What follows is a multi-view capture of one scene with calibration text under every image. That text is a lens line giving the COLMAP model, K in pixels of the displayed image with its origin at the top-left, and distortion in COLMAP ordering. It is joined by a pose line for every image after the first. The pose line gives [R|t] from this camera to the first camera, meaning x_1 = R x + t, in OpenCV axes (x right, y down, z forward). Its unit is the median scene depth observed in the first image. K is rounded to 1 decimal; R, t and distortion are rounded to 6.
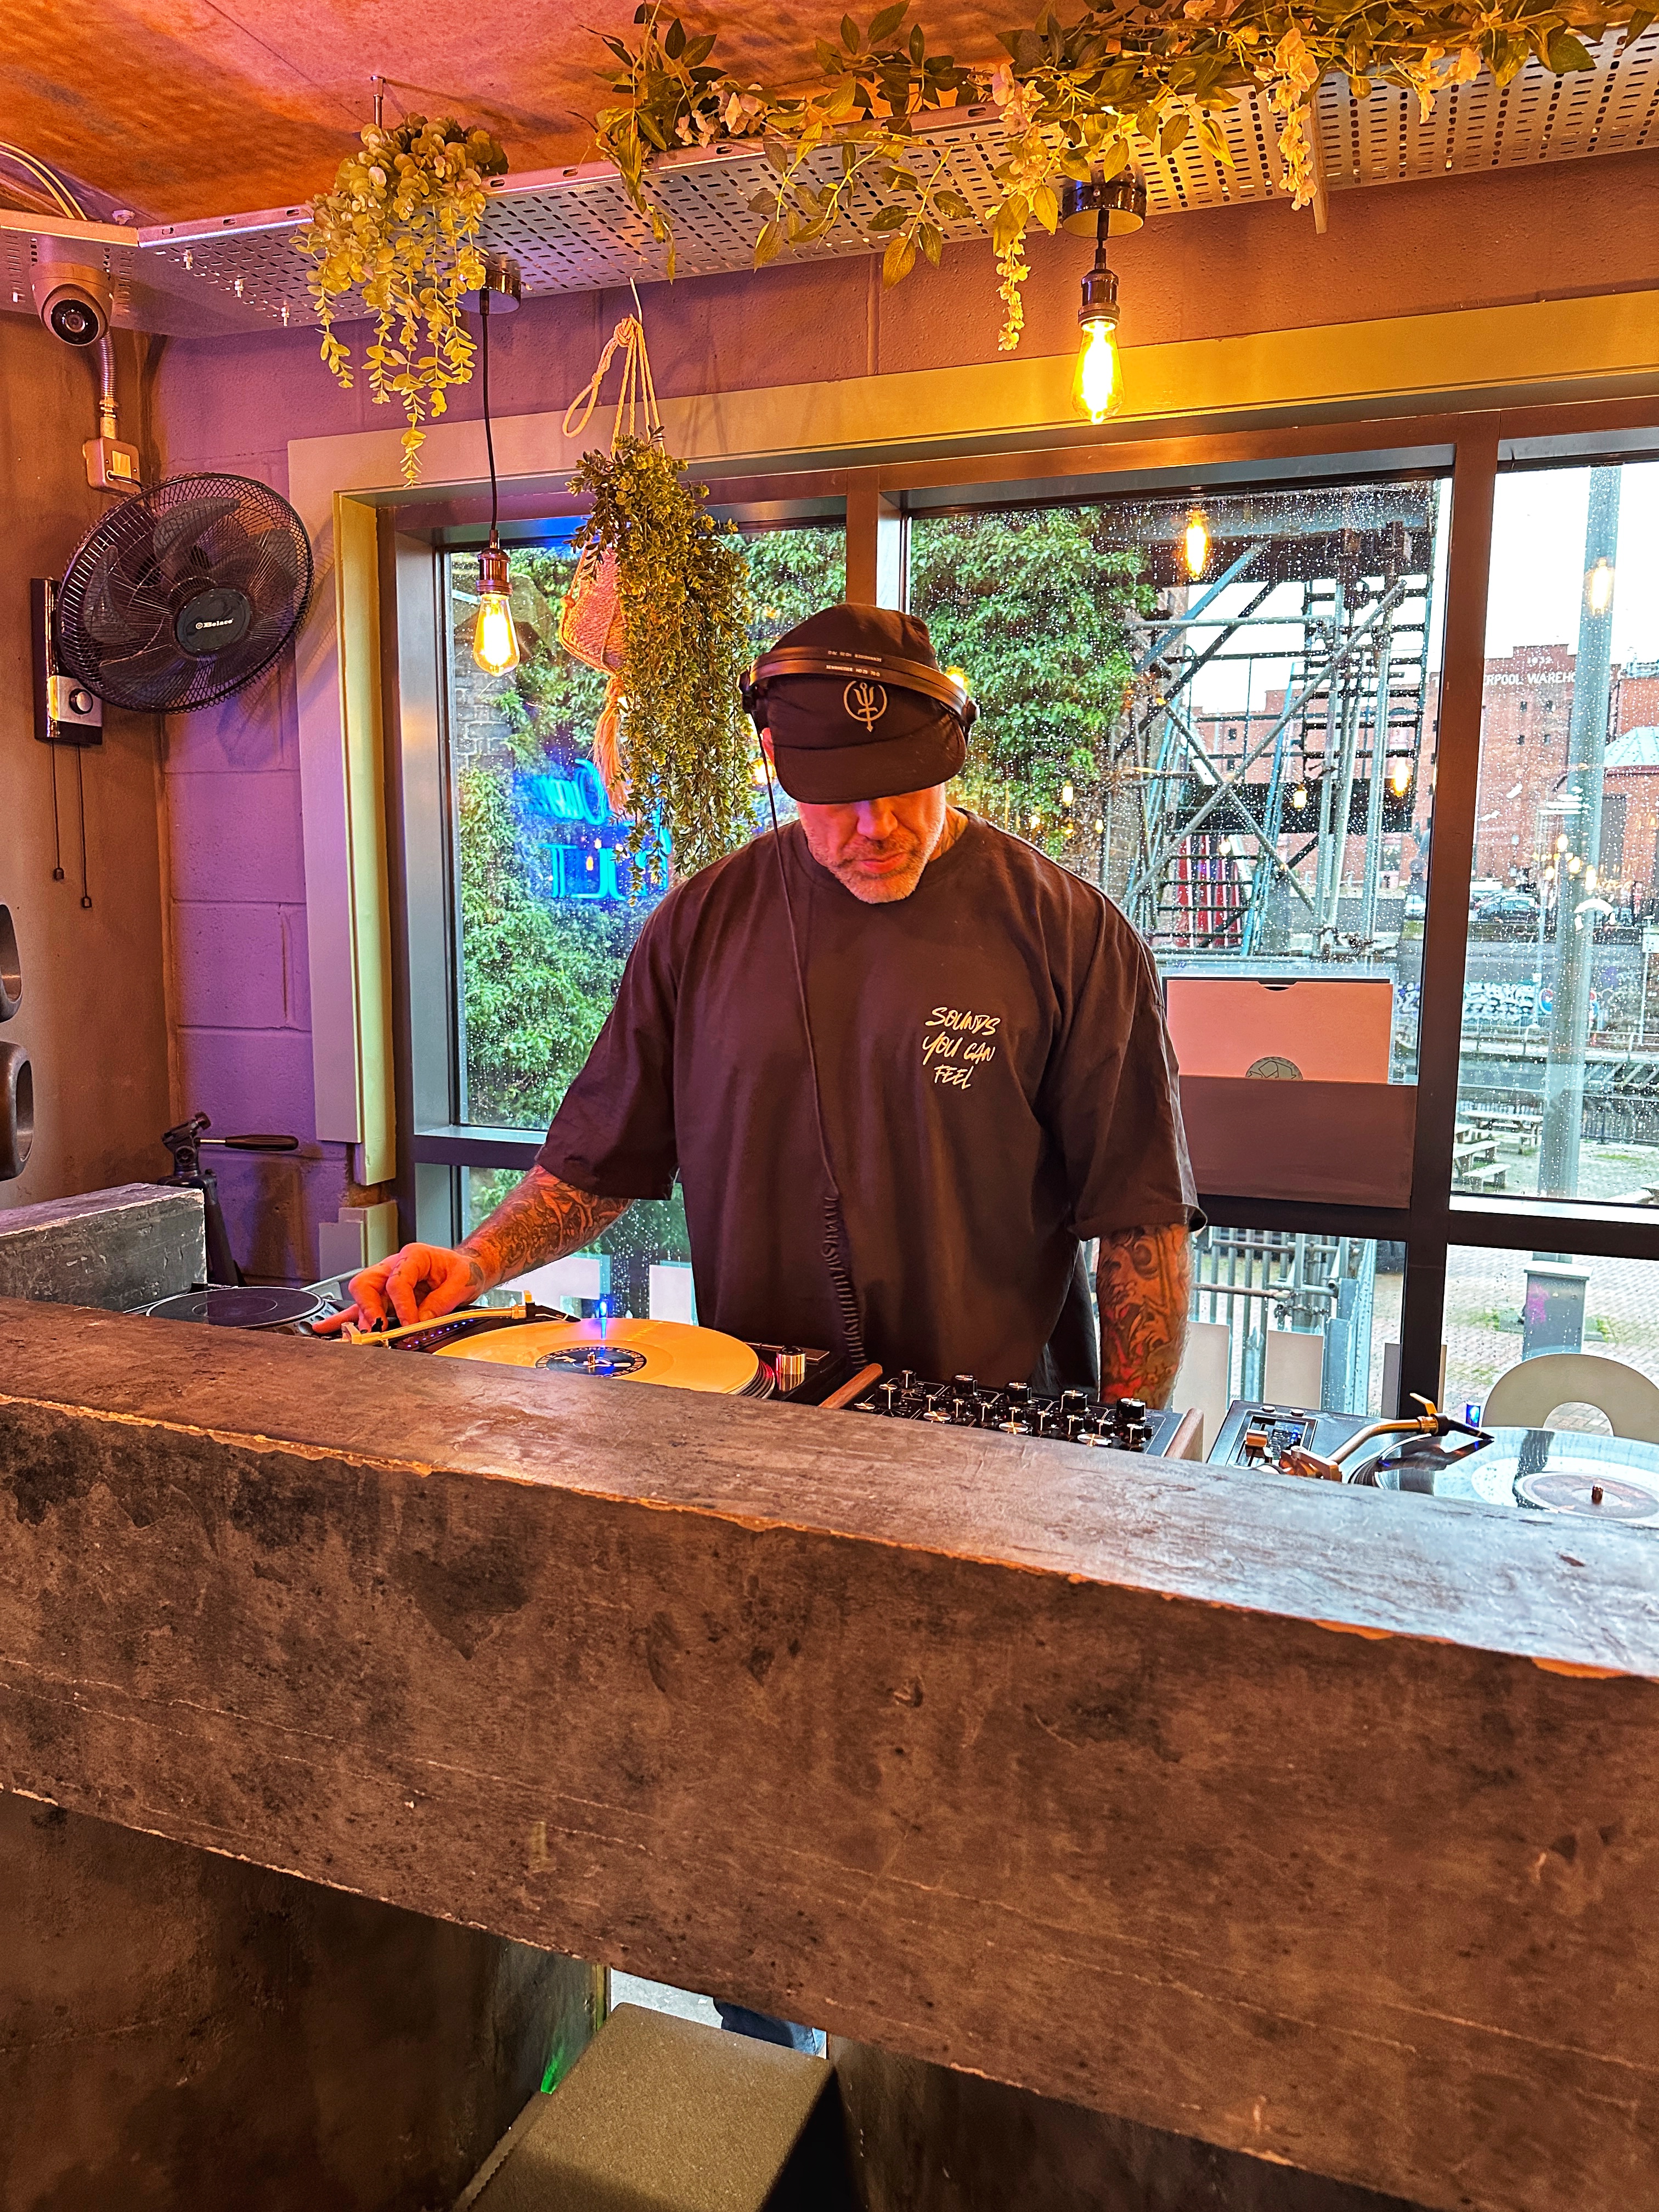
lens RADIAL K [[1547.4, 0, 829.5], [0, 1547.4, 1106.0], [0, 0, 1]] dist [-0.005290, -0.003710]
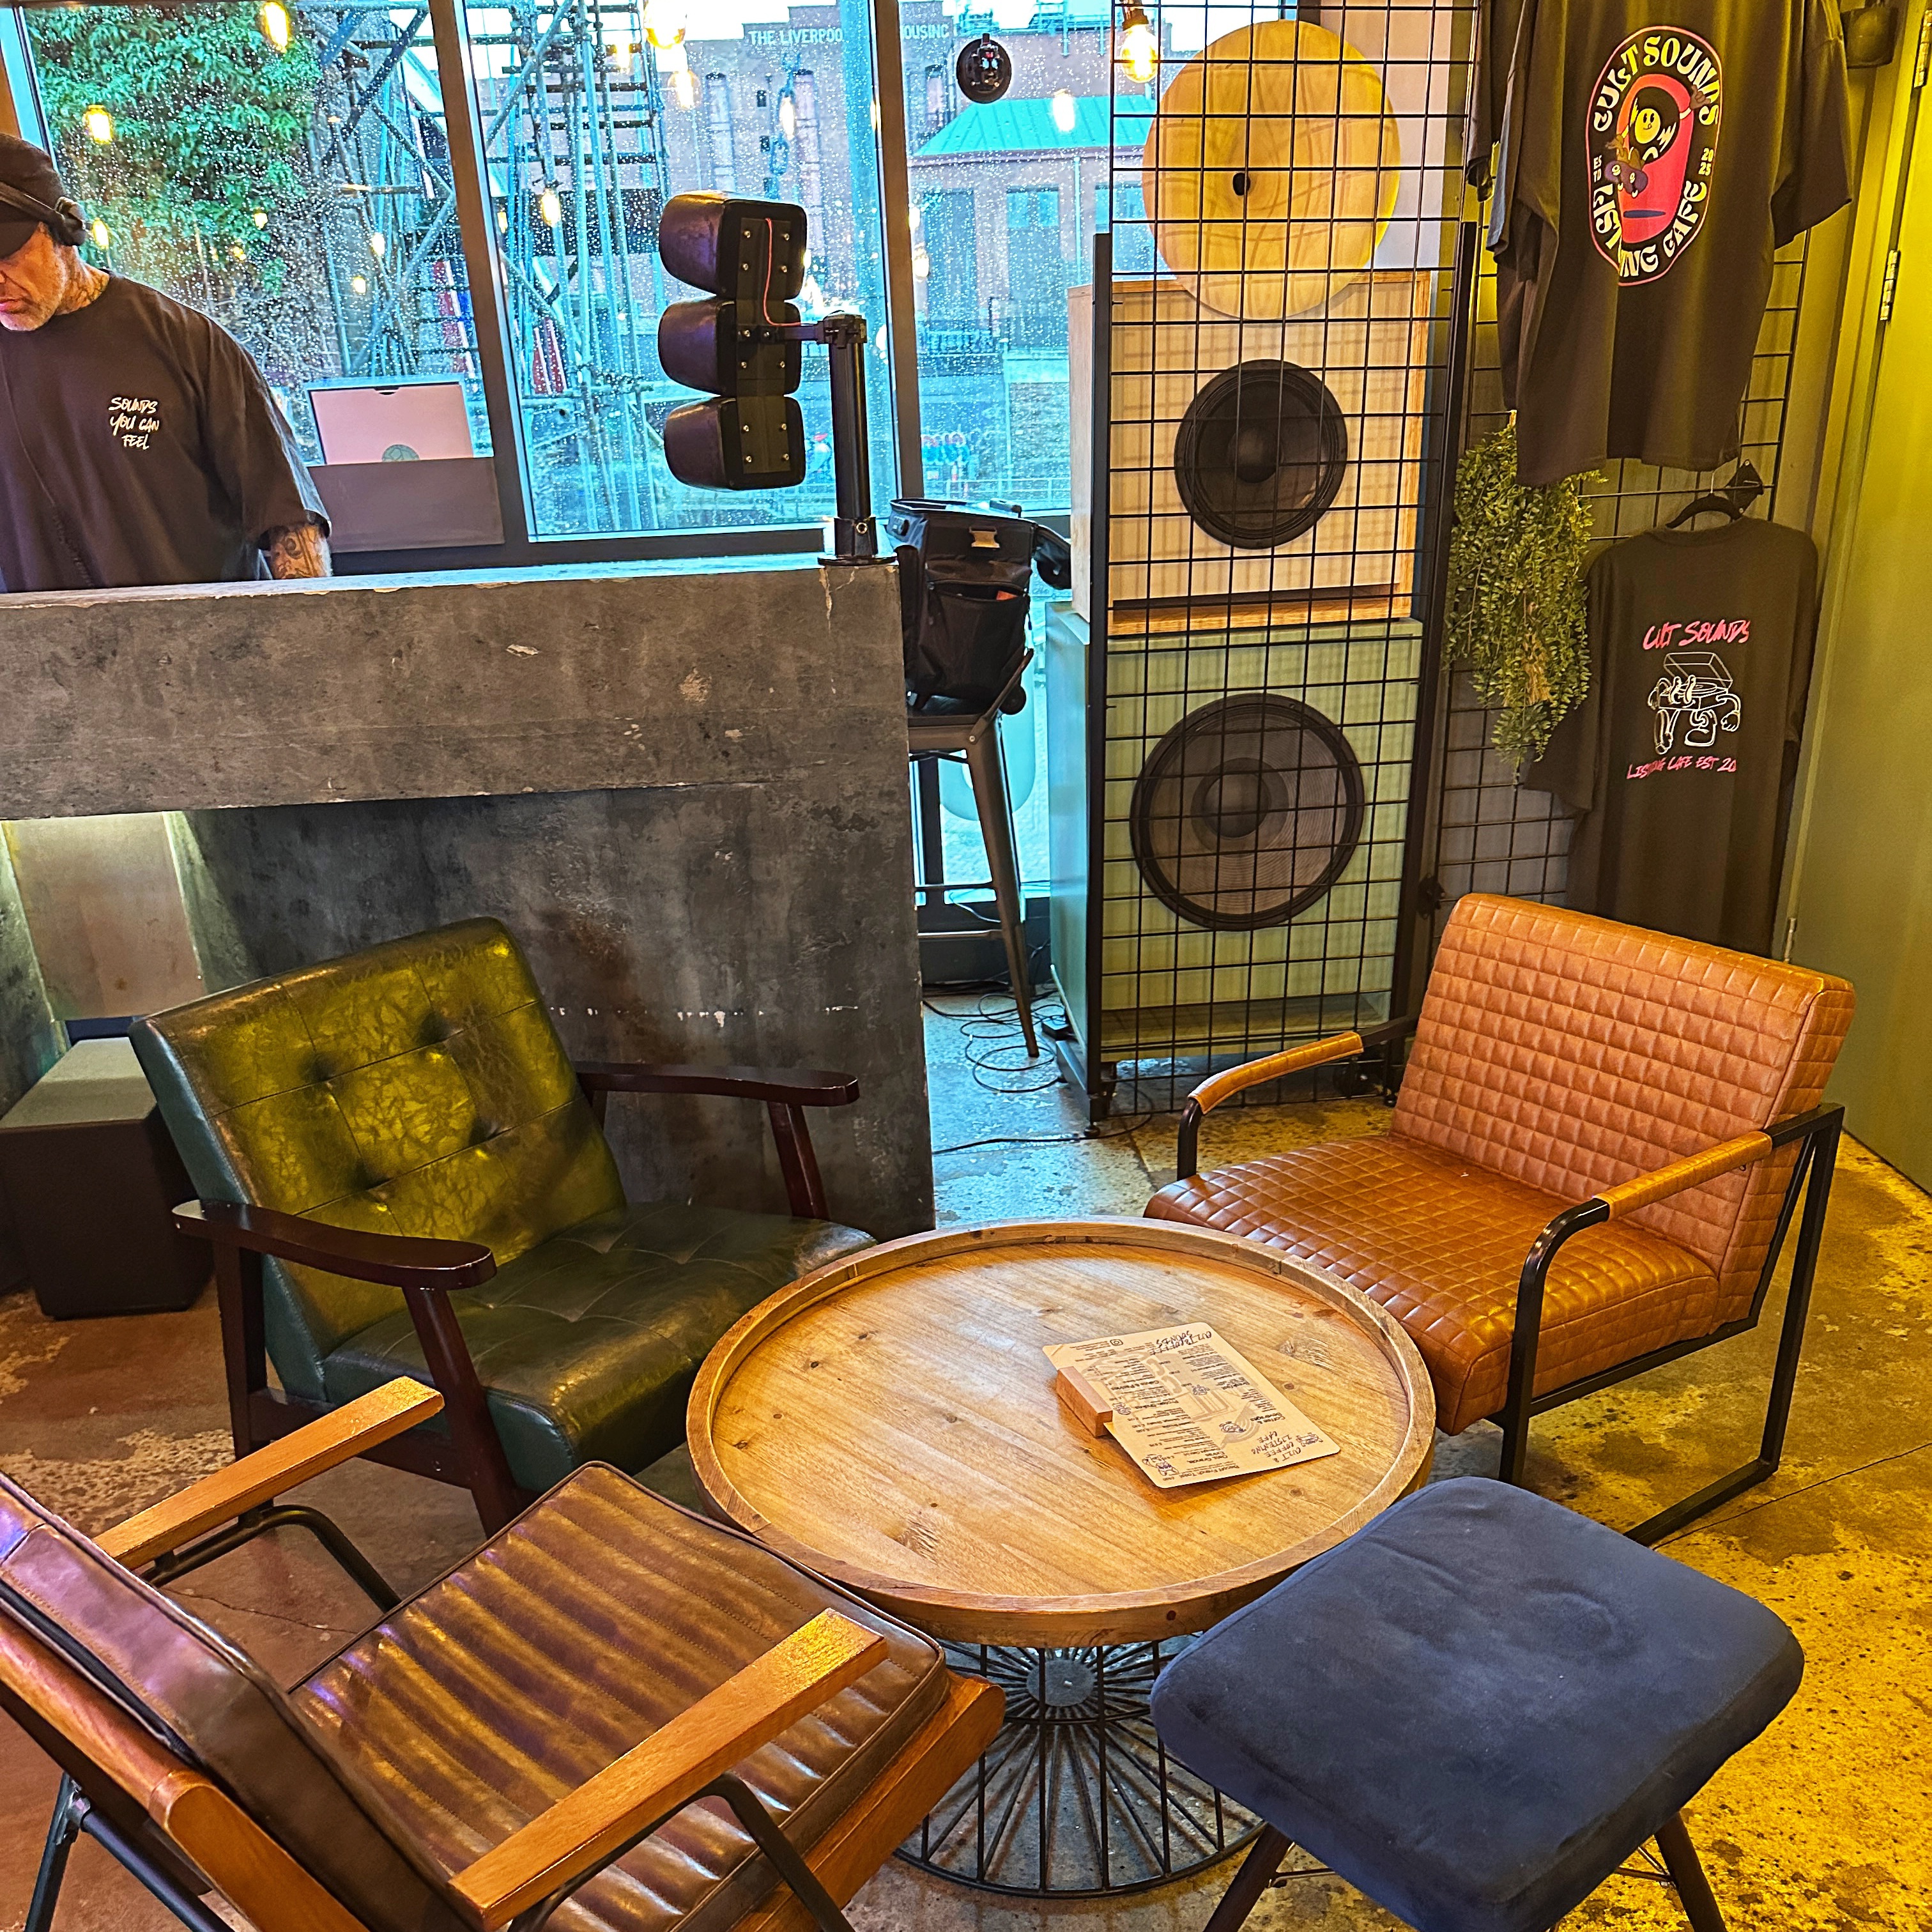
lens RADIAL K [[1756.5, 0, 967.0], [0, 1756.5, 1149.0], [0, 0, 1]] dist [0.011057, -0.016852]
pose [[0.892455, -0.229334, 0.388498, -0.030380], [0.105588, 0.943416, 0.314351, 0.132750], [-0.438606, -0.239524, 0.866171, -0.850901]]
